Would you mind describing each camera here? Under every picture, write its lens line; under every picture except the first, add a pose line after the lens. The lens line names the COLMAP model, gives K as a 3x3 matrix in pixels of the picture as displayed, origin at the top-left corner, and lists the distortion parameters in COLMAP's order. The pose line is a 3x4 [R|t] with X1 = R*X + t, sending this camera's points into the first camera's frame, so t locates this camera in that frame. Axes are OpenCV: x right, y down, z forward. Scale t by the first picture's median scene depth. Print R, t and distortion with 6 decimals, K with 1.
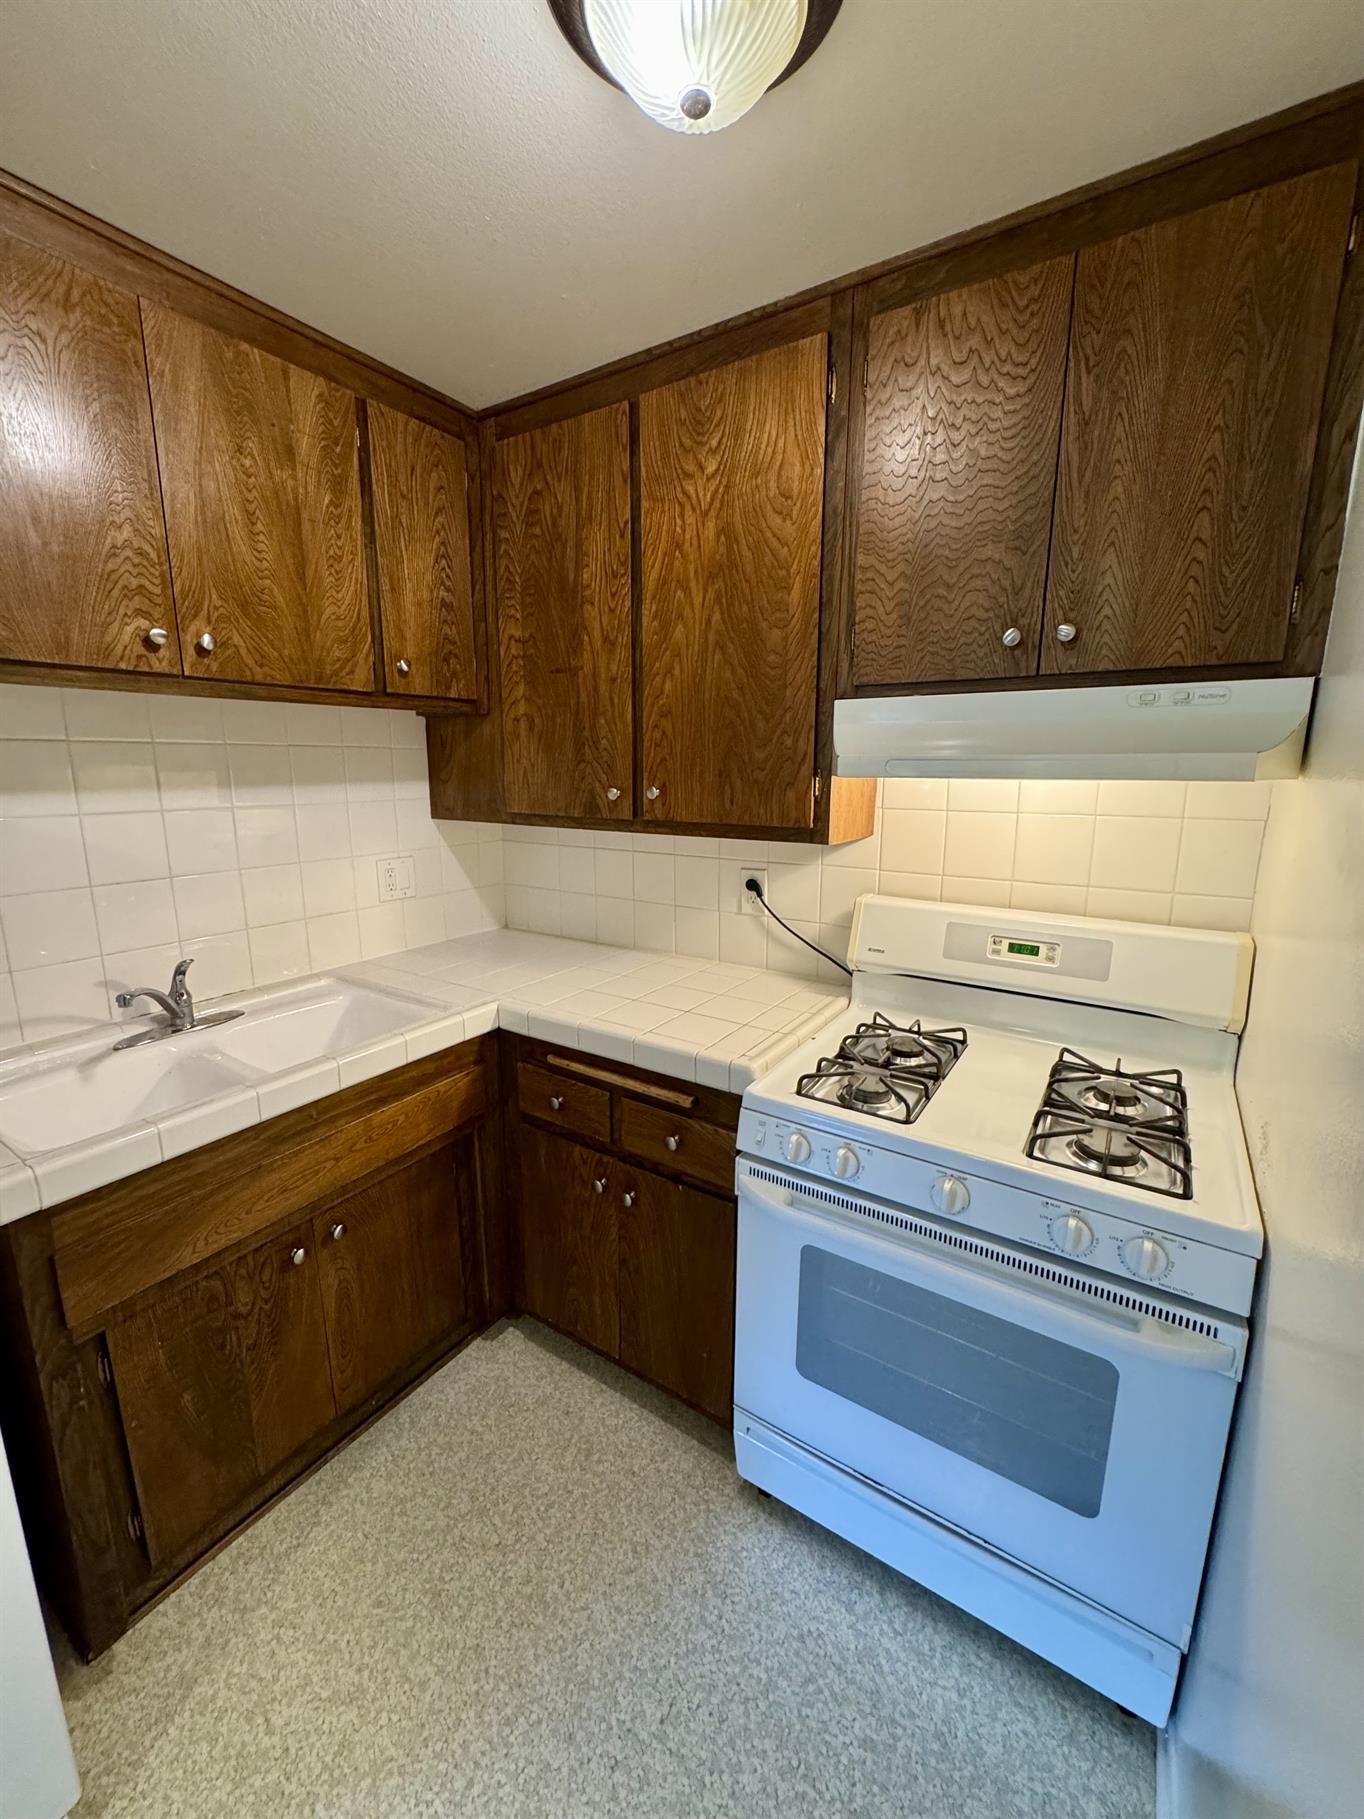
lens RADIAL K [[723.4, 0, 677.7], [0, 723.4, 910.4], [0, 0, 1]] dist [-0.004763, 0.000395]
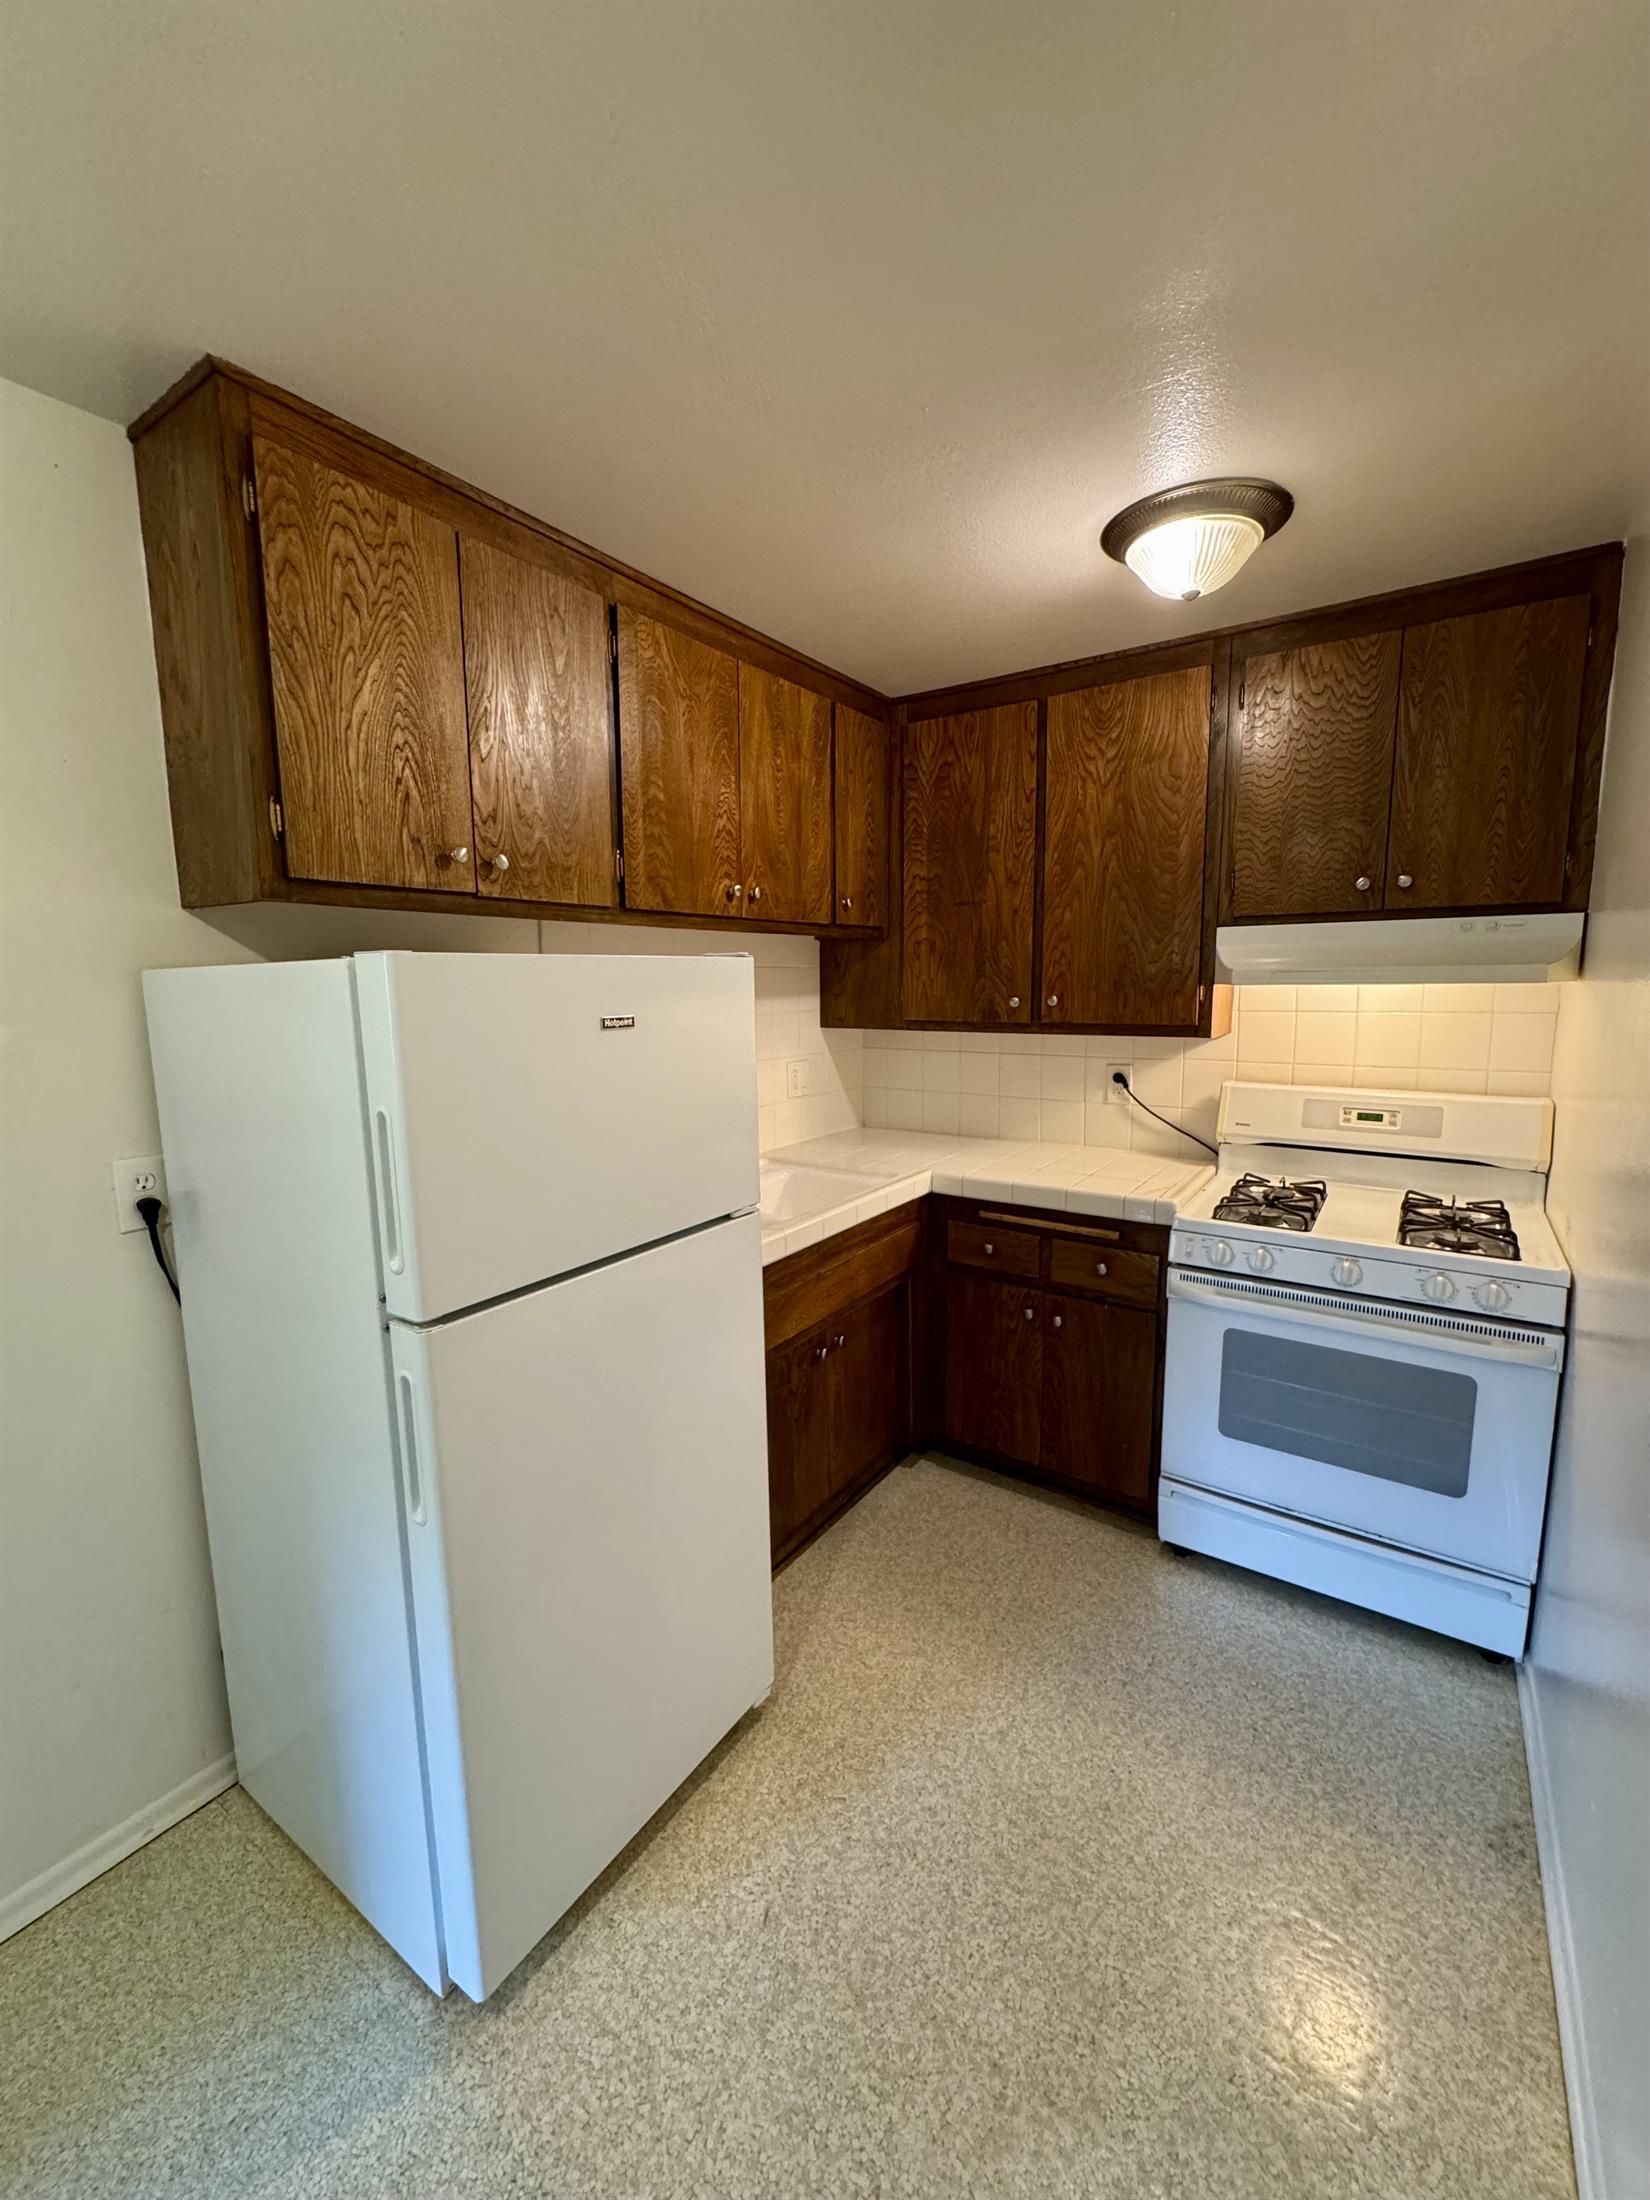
lens RADIAL K [[874.9, 0, 820.0], [0, 874.9, 1101.6], [0, 0, 1]] dist [-0.004763, 0.000395]
pose [[0.999660, -0.010236, -0.023999, -0.483356], [0.008779, 0.998158, -0.060027, 0.117190], [0.024570, 0.059796, 0.997908, -0.600050]]
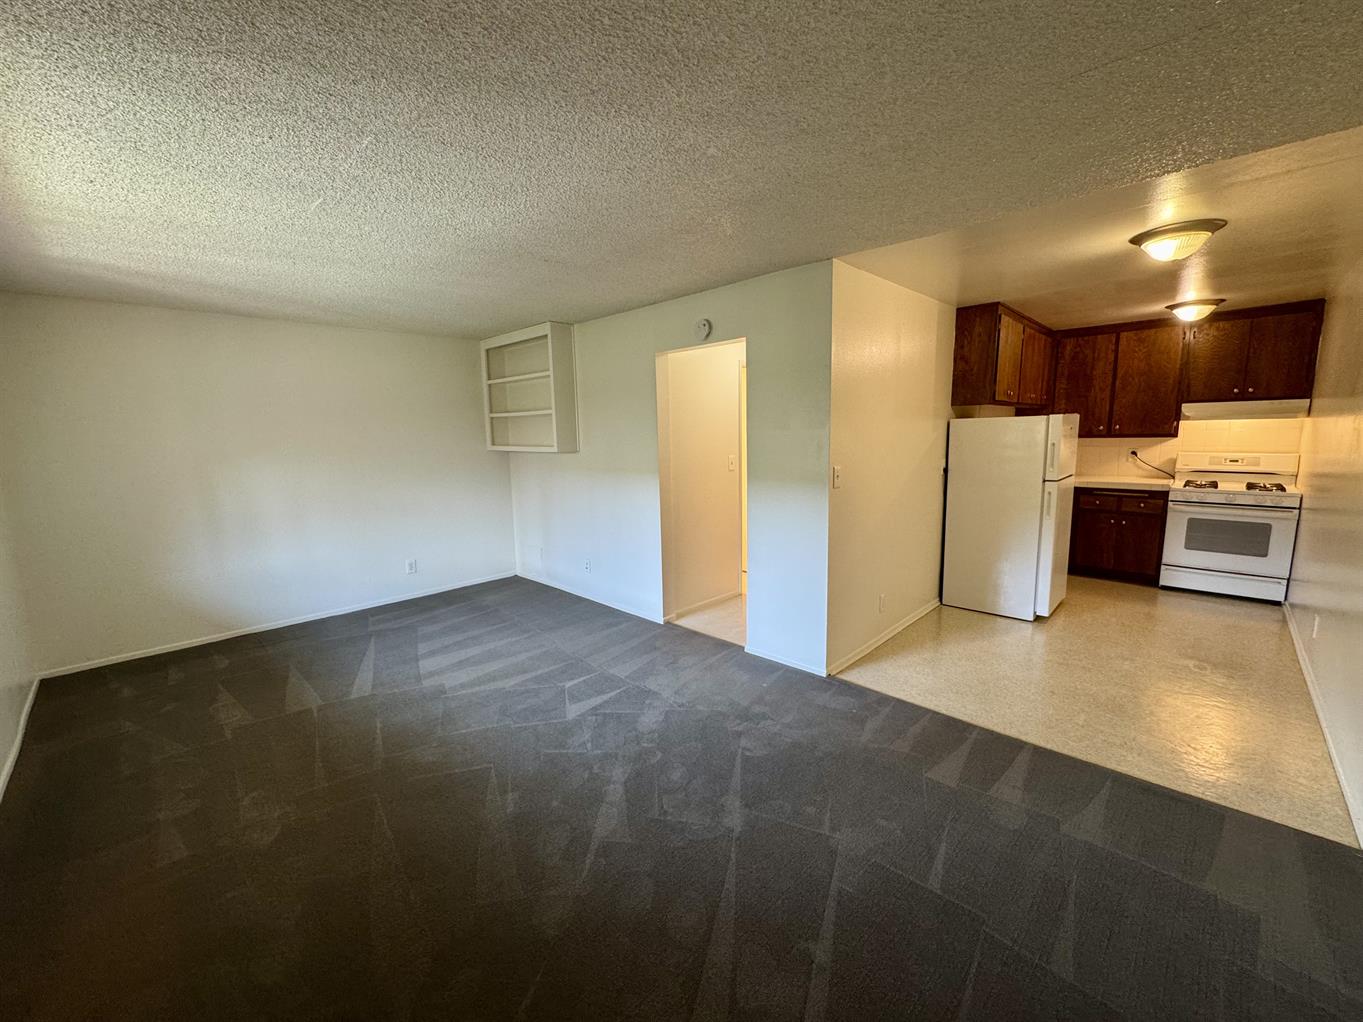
lens RADIAL K [[542.0, 0, 678.0], [0, 542.0, 515.0], [0, 0, 1]] dist [-0.004763, 0.000395]
pose [[0.980598, 0.008912, -0.195828, -2.179819], [-0.018195, 0.998791, -0.045657, 0.598474], [0.195185, 0.048334, 0.979575, -2.823237]]
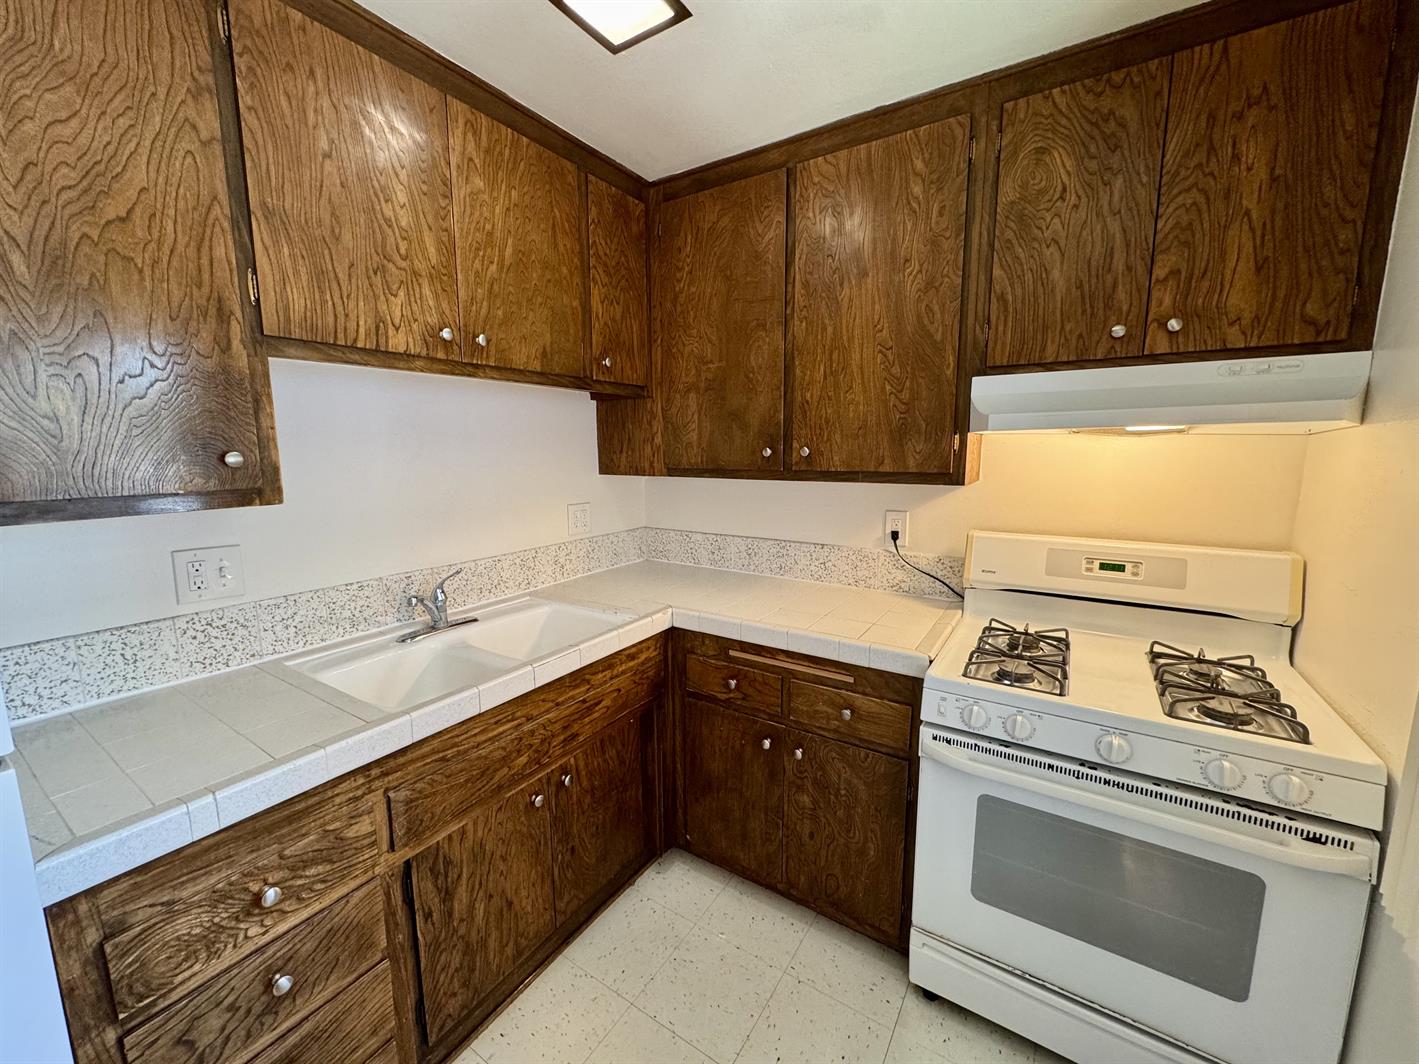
lens RADIAL K [[564.3, 0, 712.8], [0, 564.3, 529.3], [0, 0, 1]] dist [-0.004763, 0.000395]
pose [[0.999864, -0.001119, 0.016484, -0.284538], [0.002069, 0.998331, -0.057712, 0.045075], [-0.016392, 0.057738, 0.998197, -0.020662]]
